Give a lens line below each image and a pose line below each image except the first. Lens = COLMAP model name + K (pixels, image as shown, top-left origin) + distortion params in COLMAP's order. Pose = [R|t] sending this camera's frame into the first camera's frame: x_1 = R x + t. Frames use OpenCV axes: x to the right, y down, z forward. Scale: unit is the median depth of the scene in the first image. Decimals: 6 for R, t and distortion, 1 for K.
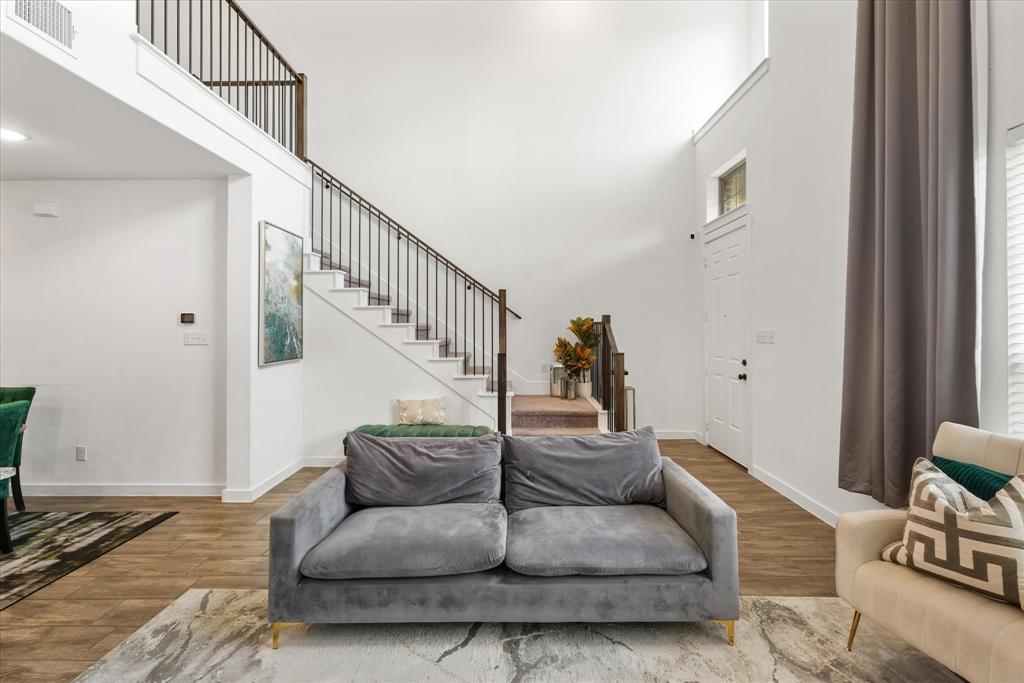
lens RADIAL K [[418.0, 0, 511.1], [0, 418.0, 328.8], [0, 0, 1]] dist [0.001010, -0.000020]
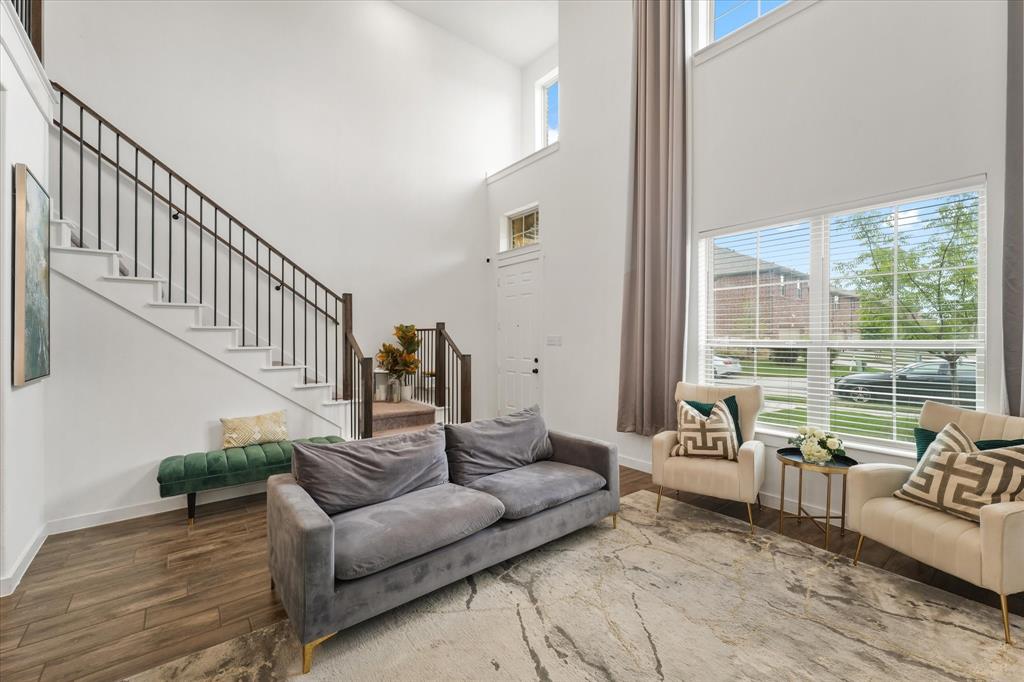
lens RADIAL K [[419.6, 0, 512.0], [0, 419.6, 341.0], [0, 0, 1]] dist [0.001786, 0.000230]
pose [[0.778252, -0.002572, 0.627947, -0.611465], [0.001254, 0.999996, 0.002542, 0.026424], [-0.627951, -0.001191, 0.778252, -0.001199]]
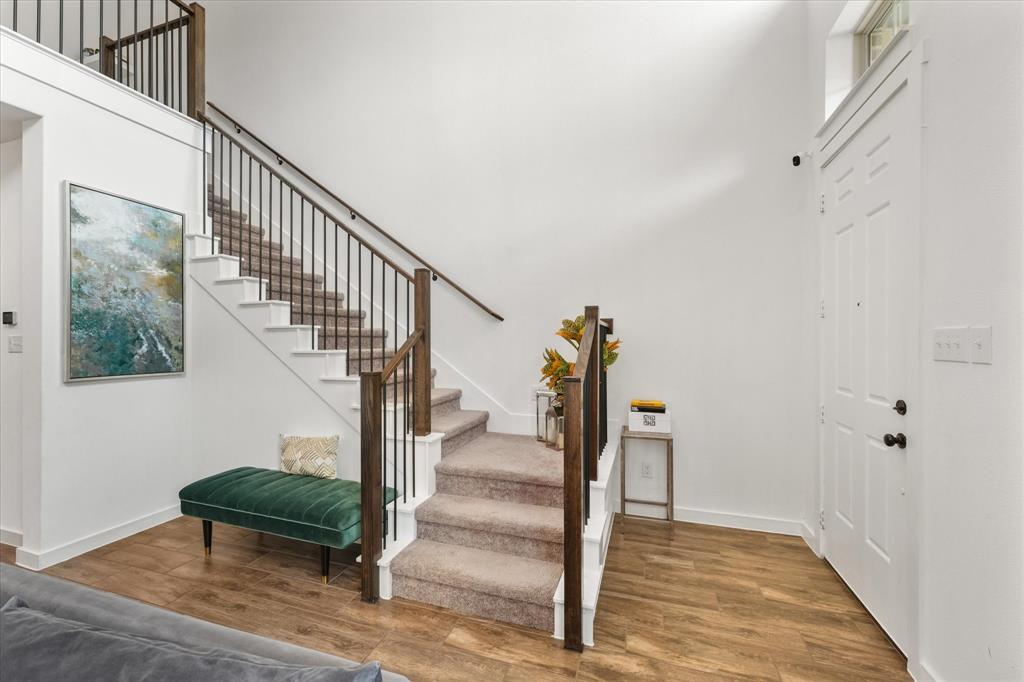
lens RADIAL K [[409.6, 0, 512.7], [0, 409.6, 345.4], [0, 0, 1]] dist [0.000885, 0.000141]
pose [[0.951783, 0.004252, -0.306742, 0.538982], [-0.002876, 0.999984, 0.004938, 0.029163], [0.306758, -0.003818, 0.951780, 0.838035]]
